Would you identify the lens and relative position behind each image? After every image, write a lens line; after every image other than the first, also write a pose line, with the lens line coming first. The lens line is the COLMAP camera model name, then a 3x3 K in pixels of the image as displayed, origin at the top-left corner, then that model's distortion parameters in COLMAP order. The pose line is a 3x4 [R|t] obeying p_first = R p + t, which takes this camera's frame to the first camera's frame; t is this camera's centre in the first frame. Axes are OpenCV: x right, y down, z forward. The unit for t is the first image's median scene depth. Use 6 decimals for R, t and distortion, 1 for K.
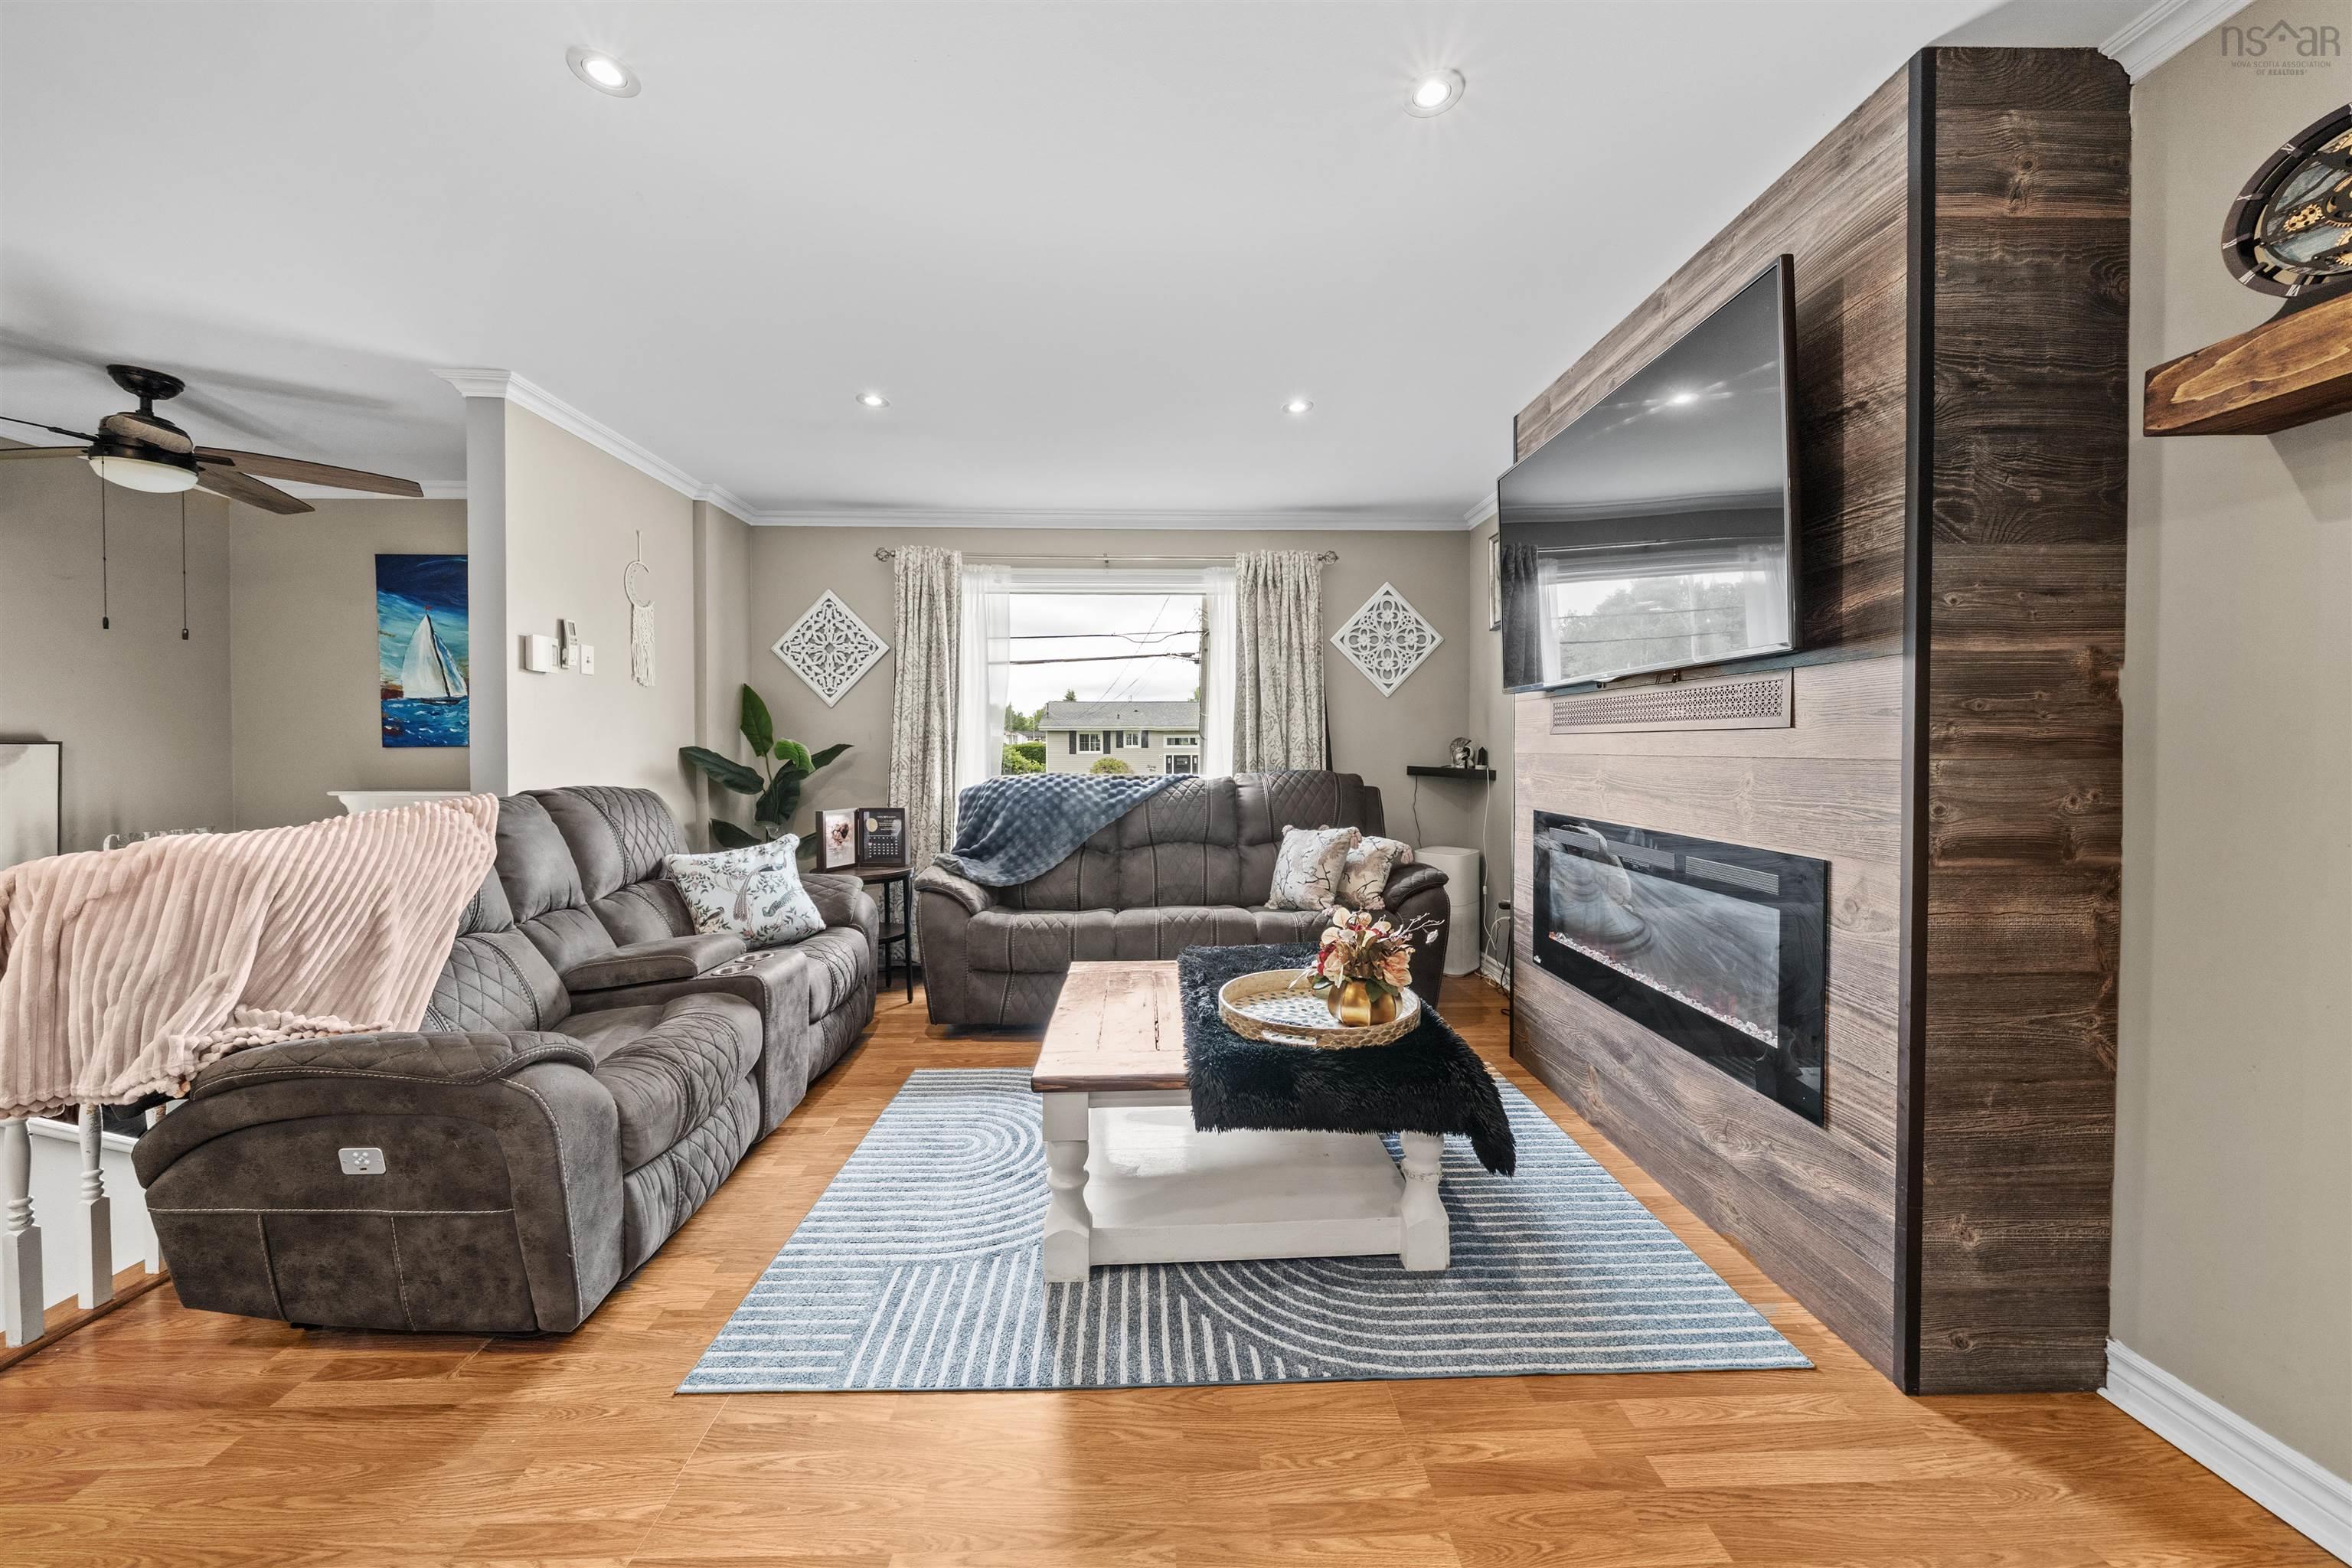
lens RADIAL K [[832.8, 0, 1169.9], [0, 832.8, 756.2], [0, 0, 1]] dist [0.002503, -0.000855]
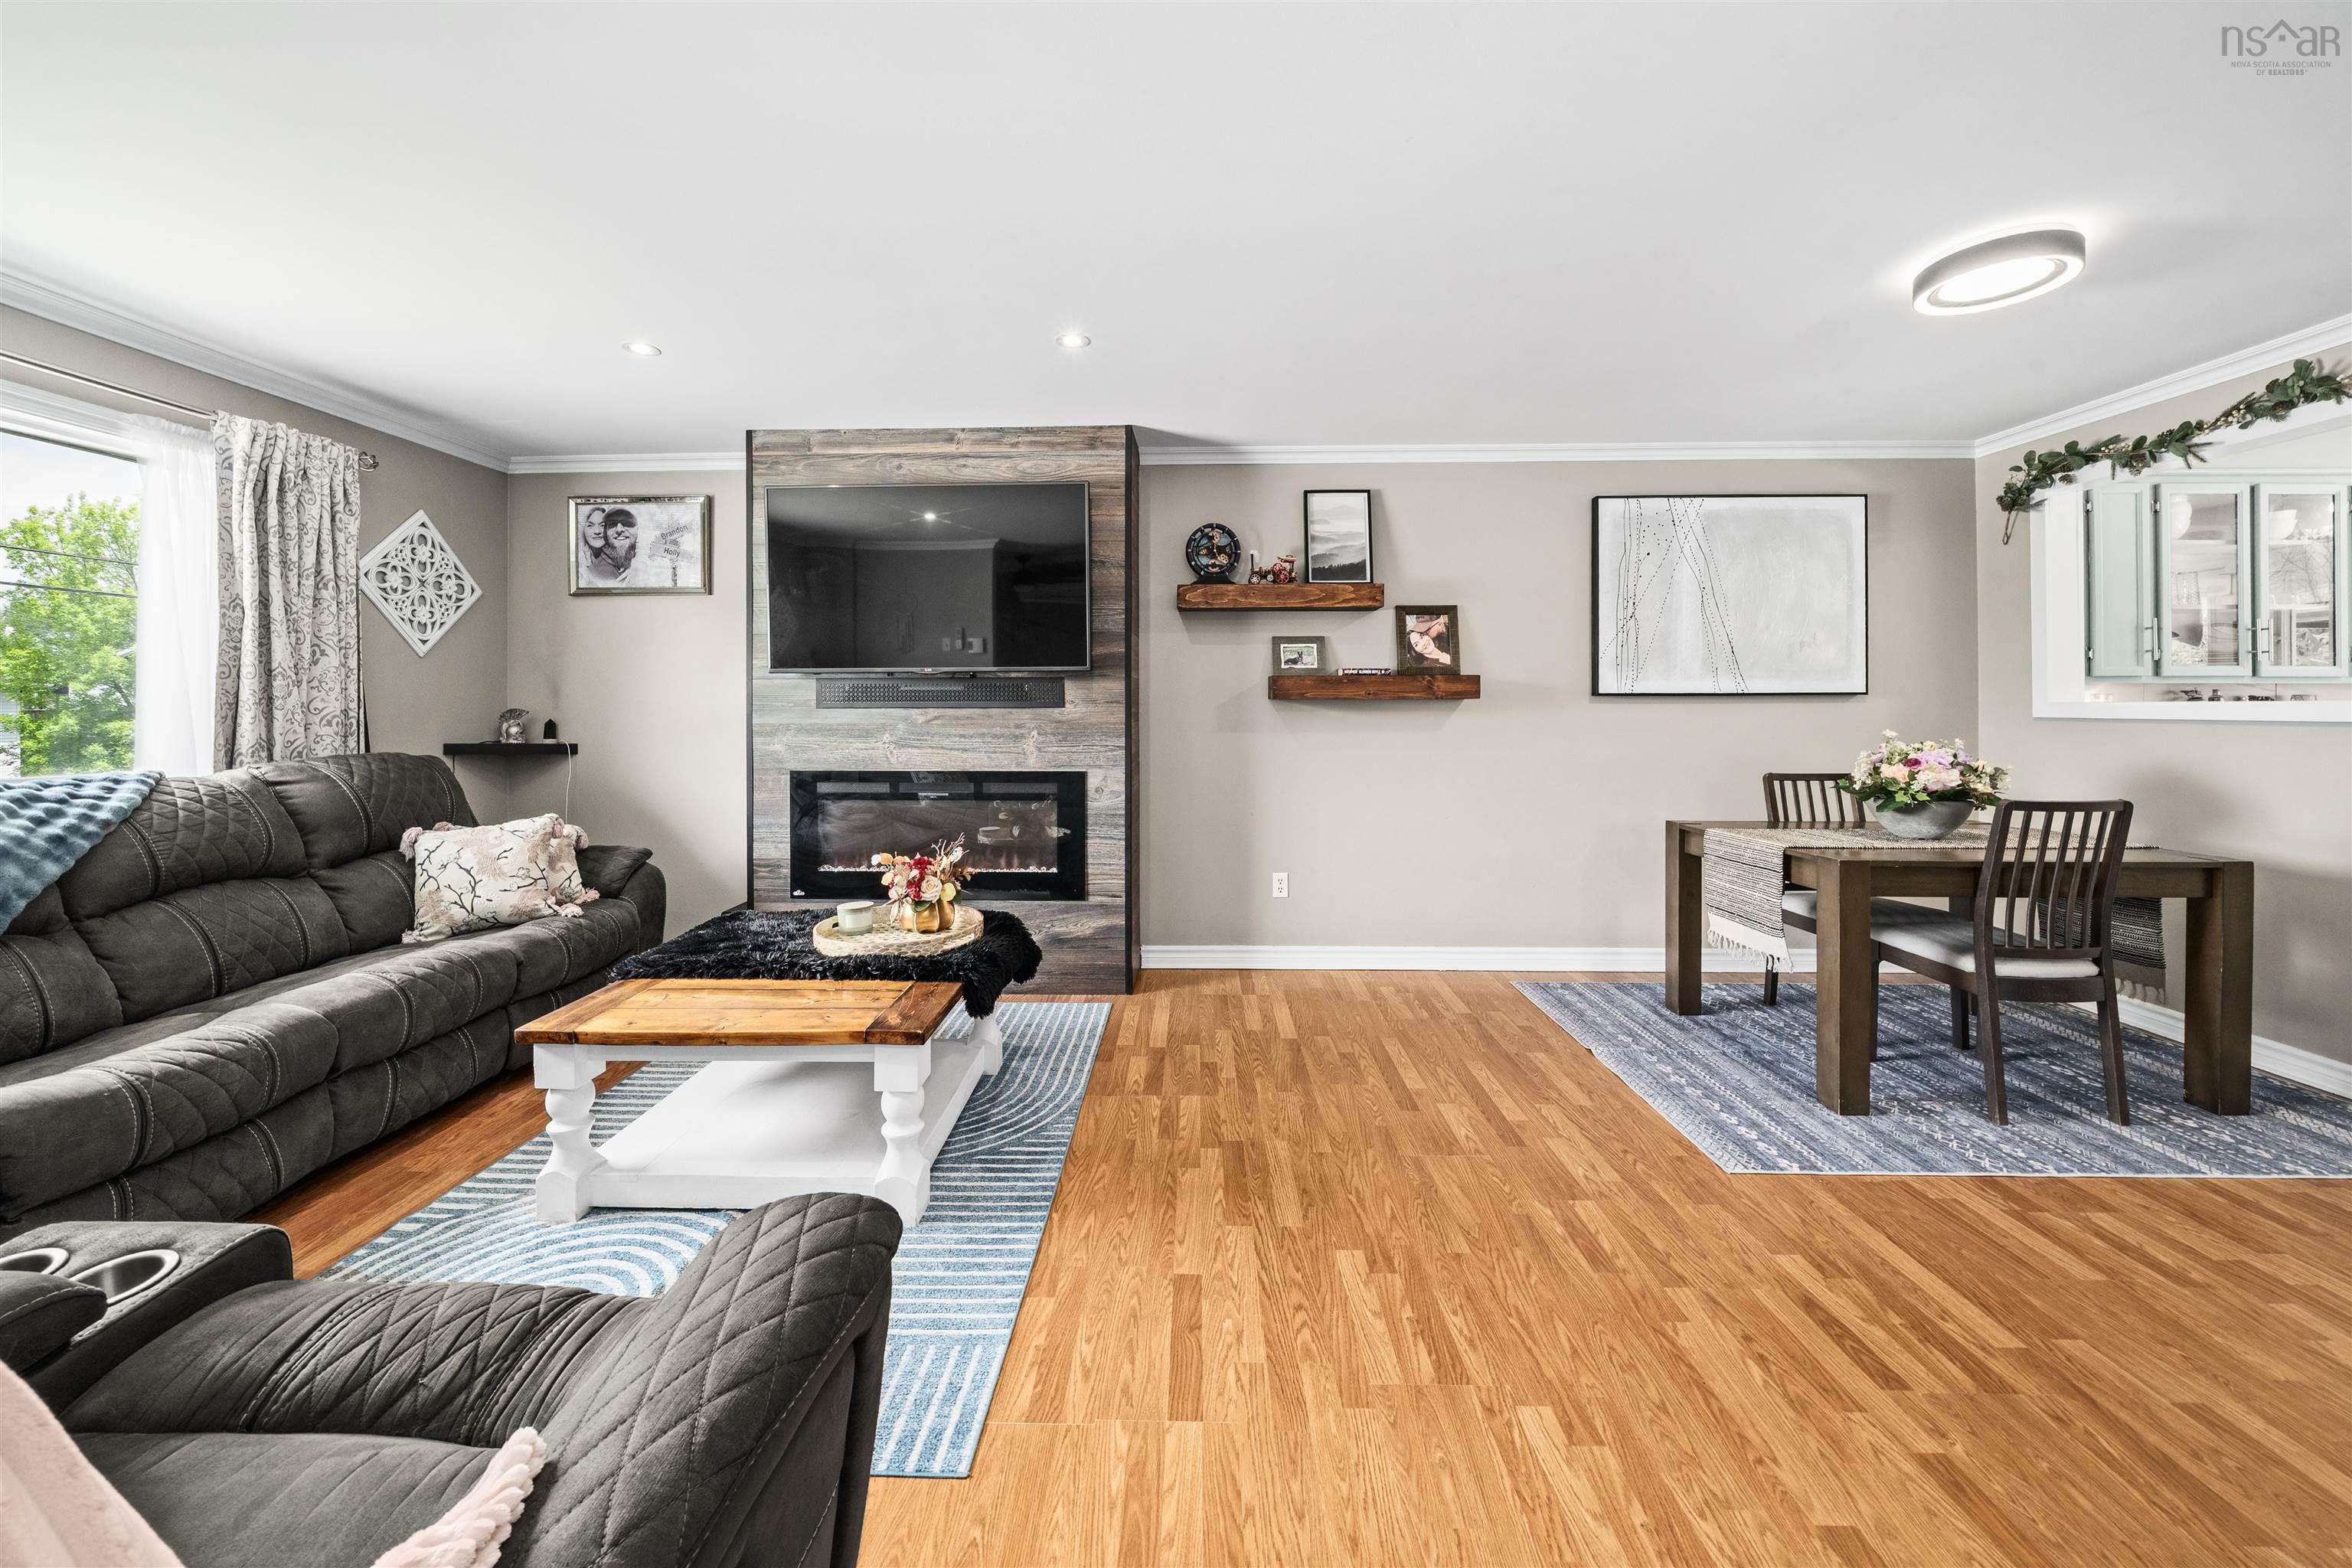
lens RADIAL K [[832.8, 0, 1186.5], [0, 832.8, 711.6], [0, 0, 1]] dist [0.002503, -0.000855]
pose [[0.048165, 0.001672, 0.998838, -0.544364], [0.015873, 0.999871, -0.002439, -0.006434], [-0.998713, 0.015972, 0.048132, 0.272172]]
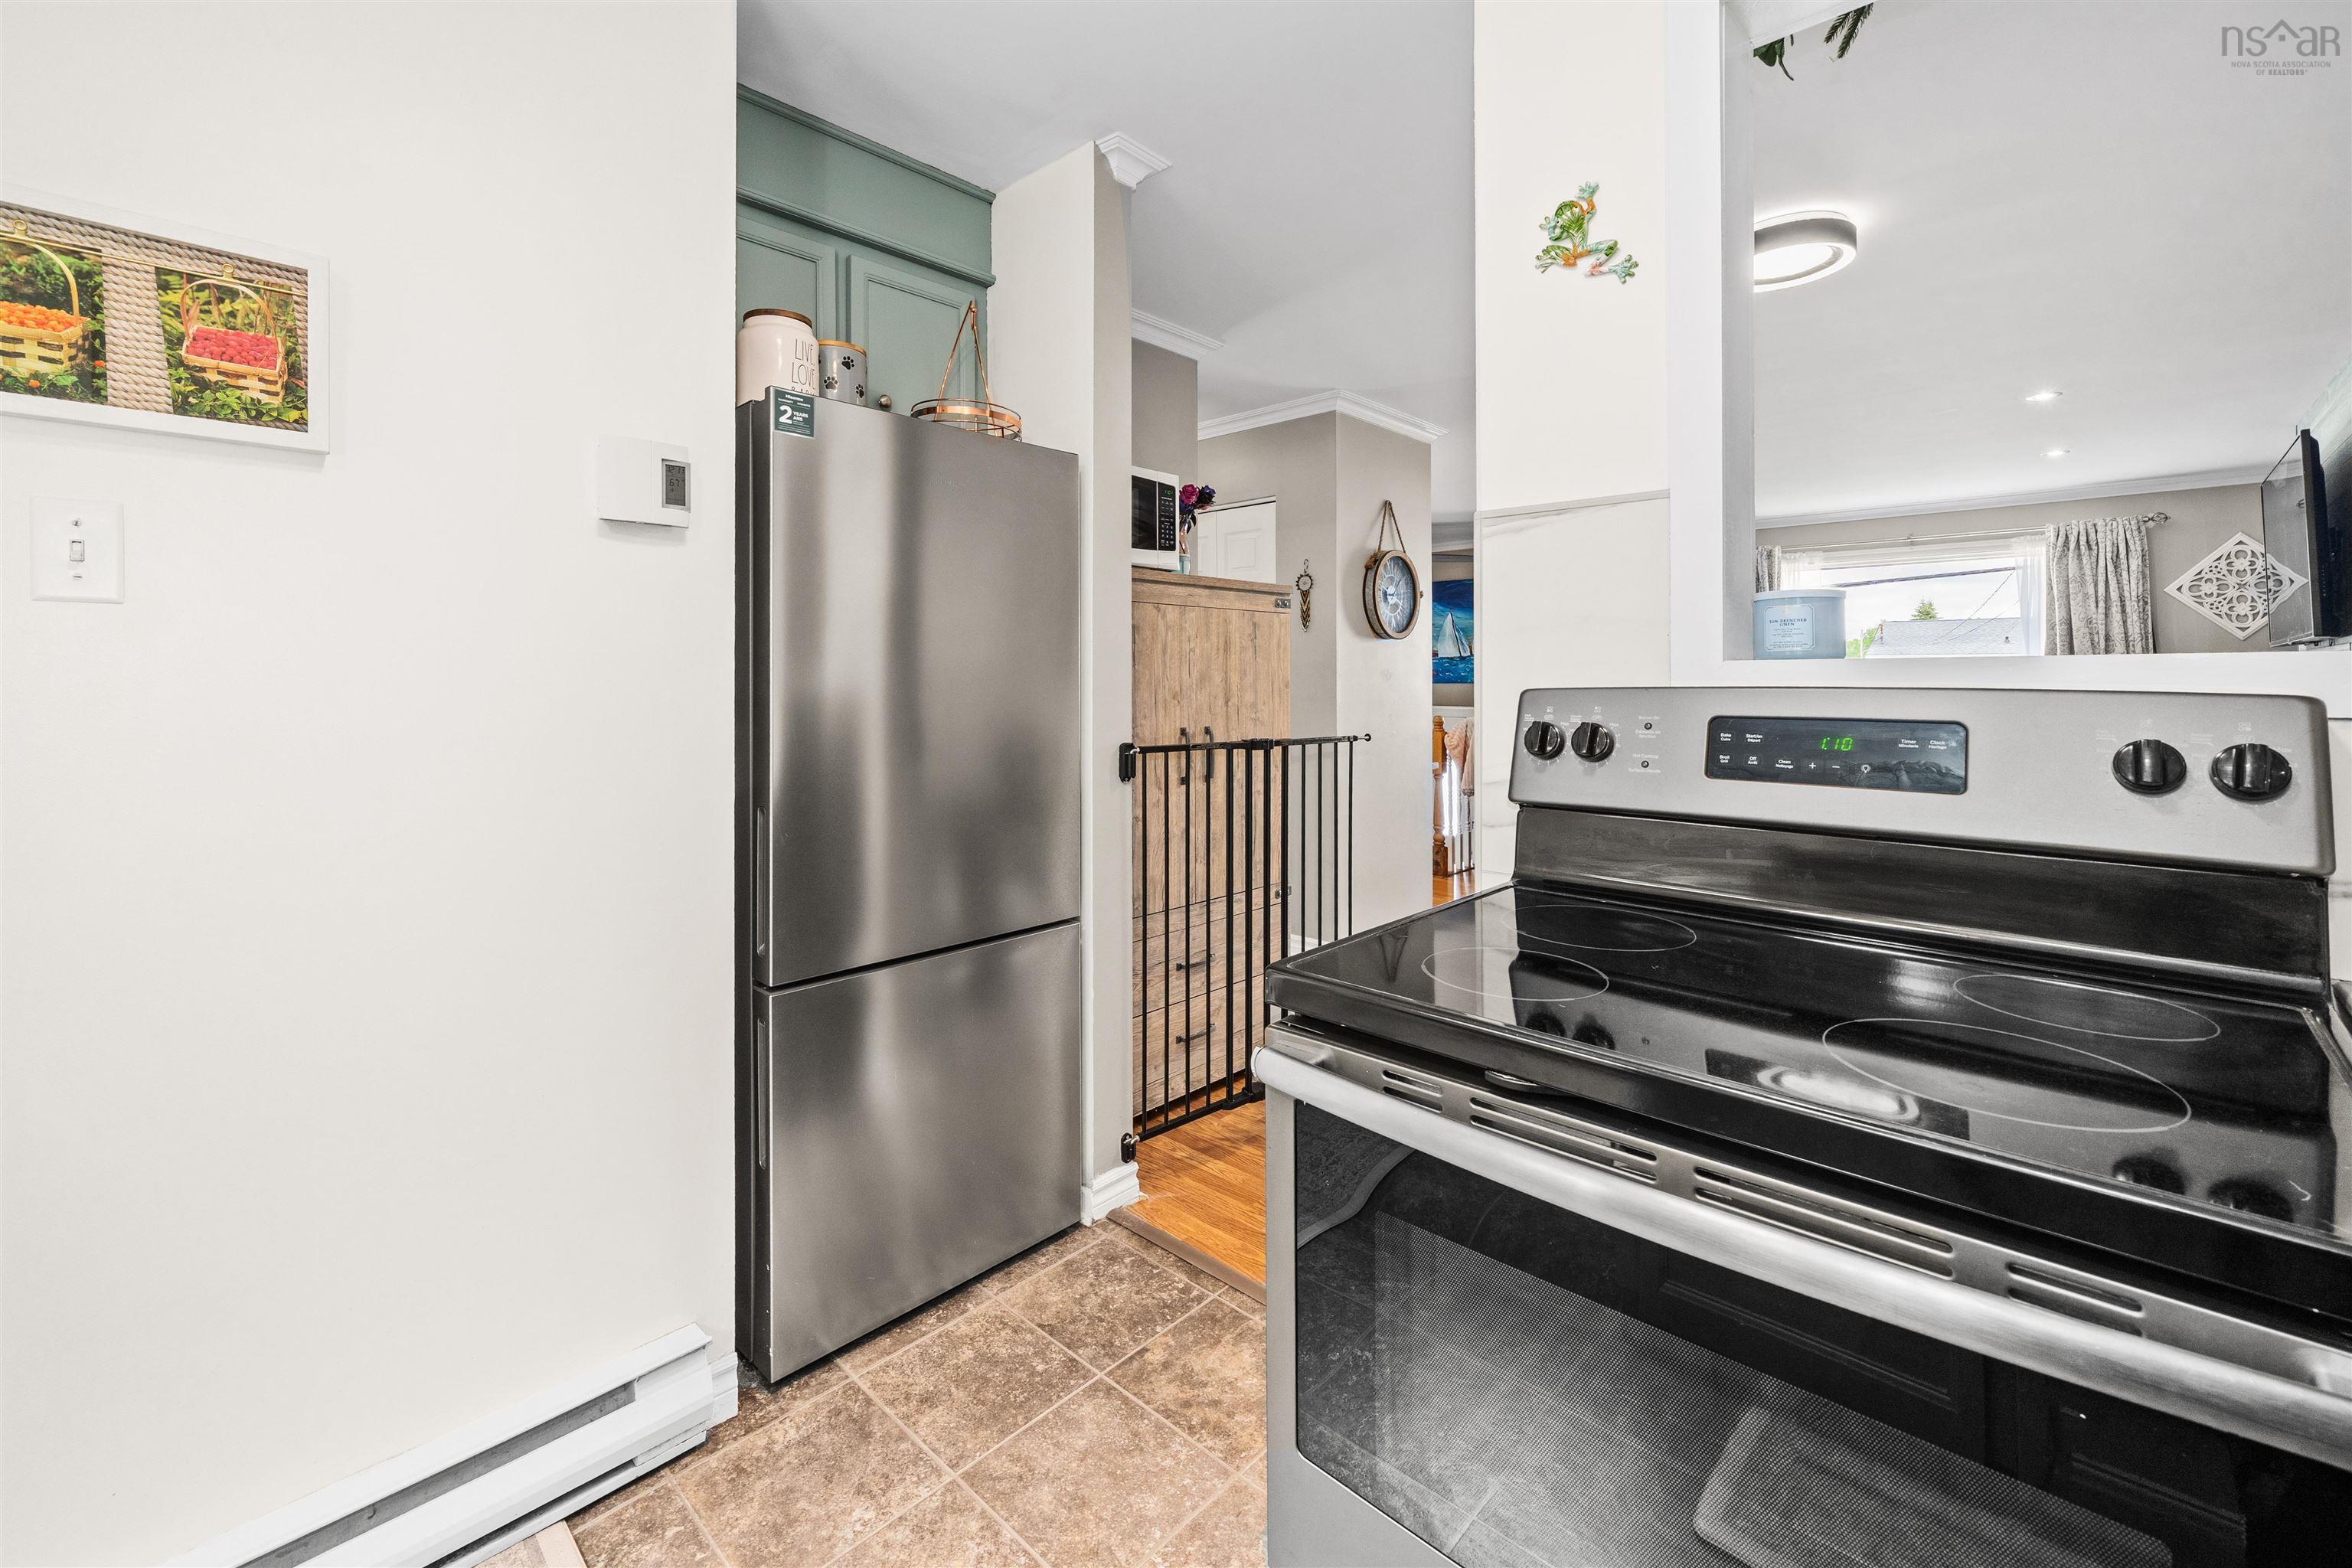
lens RADIAL K [[964.9, 0, 1190.5], [0, 964.9, 670.3], [0, 0, 1]] dist [-0.000880, 0.000016]
pose [[0.718739, -0.004259, -0.695267, 0.170051], [-0.012962, 0.999725, -0.019523, 0.008598], [0.695159, 0.023044, 0.718486, -0.887643]]
